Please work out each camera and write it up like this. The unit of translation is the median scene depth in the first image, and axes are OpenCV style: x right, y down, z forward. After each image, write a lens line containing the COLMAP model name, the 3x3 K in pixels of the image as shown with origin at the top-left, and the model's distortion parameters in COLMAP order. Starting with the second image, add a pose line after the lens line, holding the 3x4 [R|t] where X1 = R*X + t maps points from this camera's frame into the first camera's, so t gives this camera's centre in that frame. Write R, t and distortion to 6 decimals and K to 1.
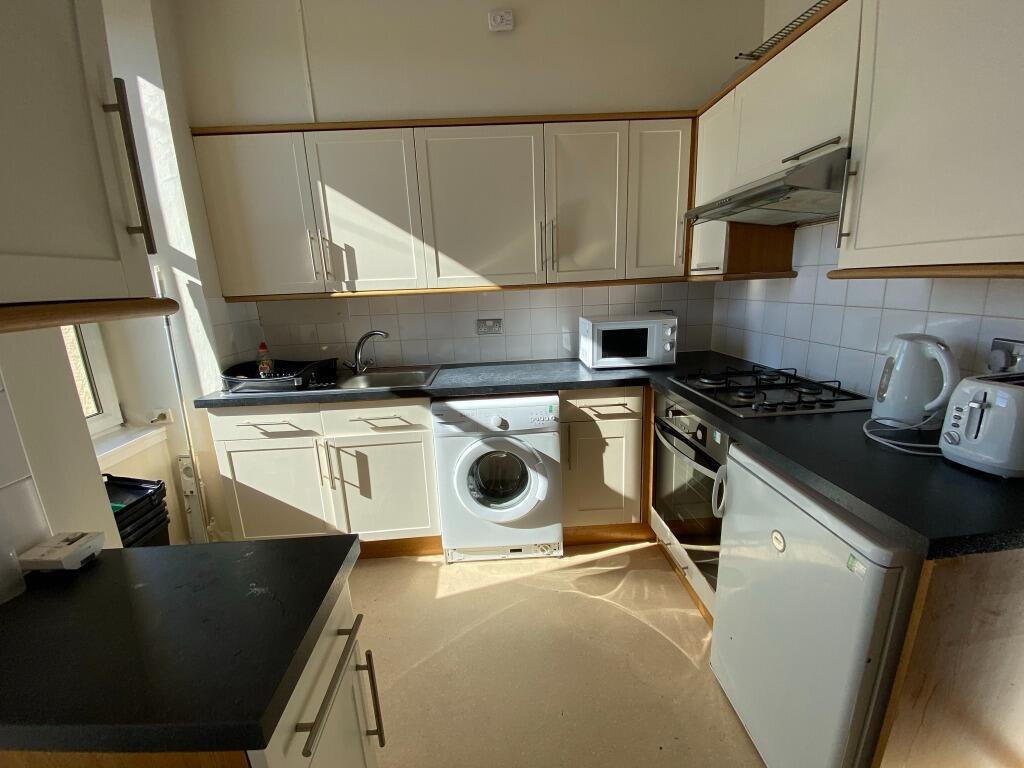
lens RADIAL K [[420.4, 0, 516.6], [0, 420.4, 384.6], [0, 0, 1]] dist [-0.011252, -0.003955]
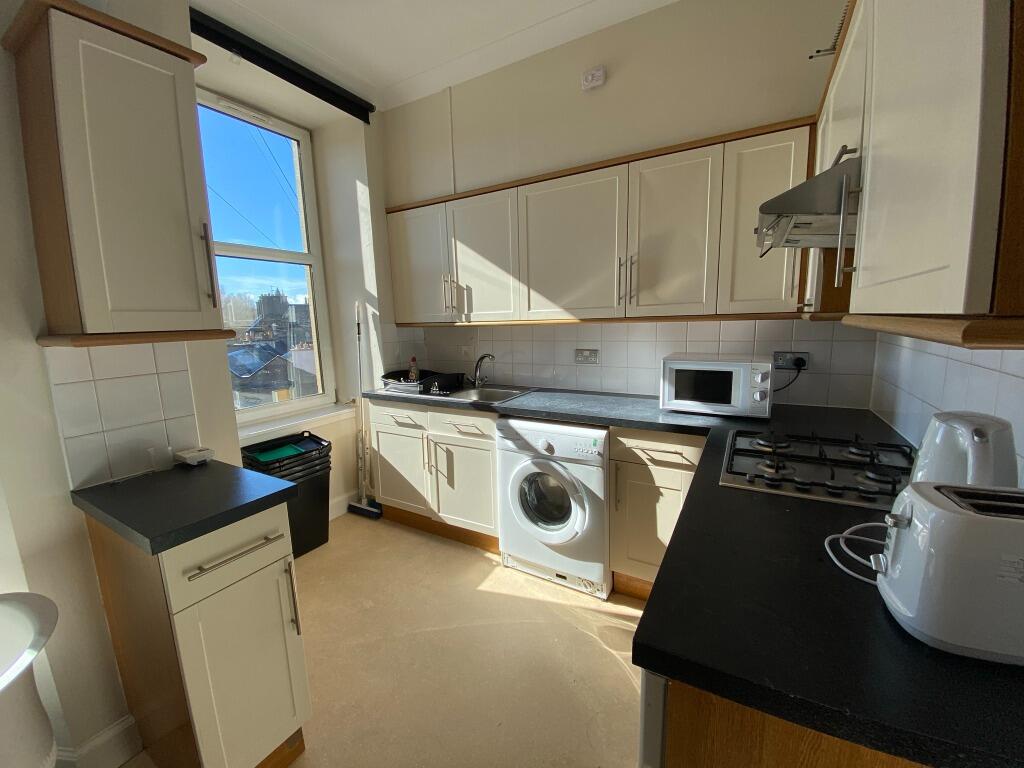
lens RADIAL K [[420.4, 0, 509.4], [0, 420.4, 382.1], [0, 0, 1]] dist [-0.011252, -0.003955]
pose [[0.826100, 0.102860, -0.554057, 0.430298], [-0.136821, 0.990391, -0.020136, -0.035236], [0.546662, 0.092441, 0.832235, 0.042836]]
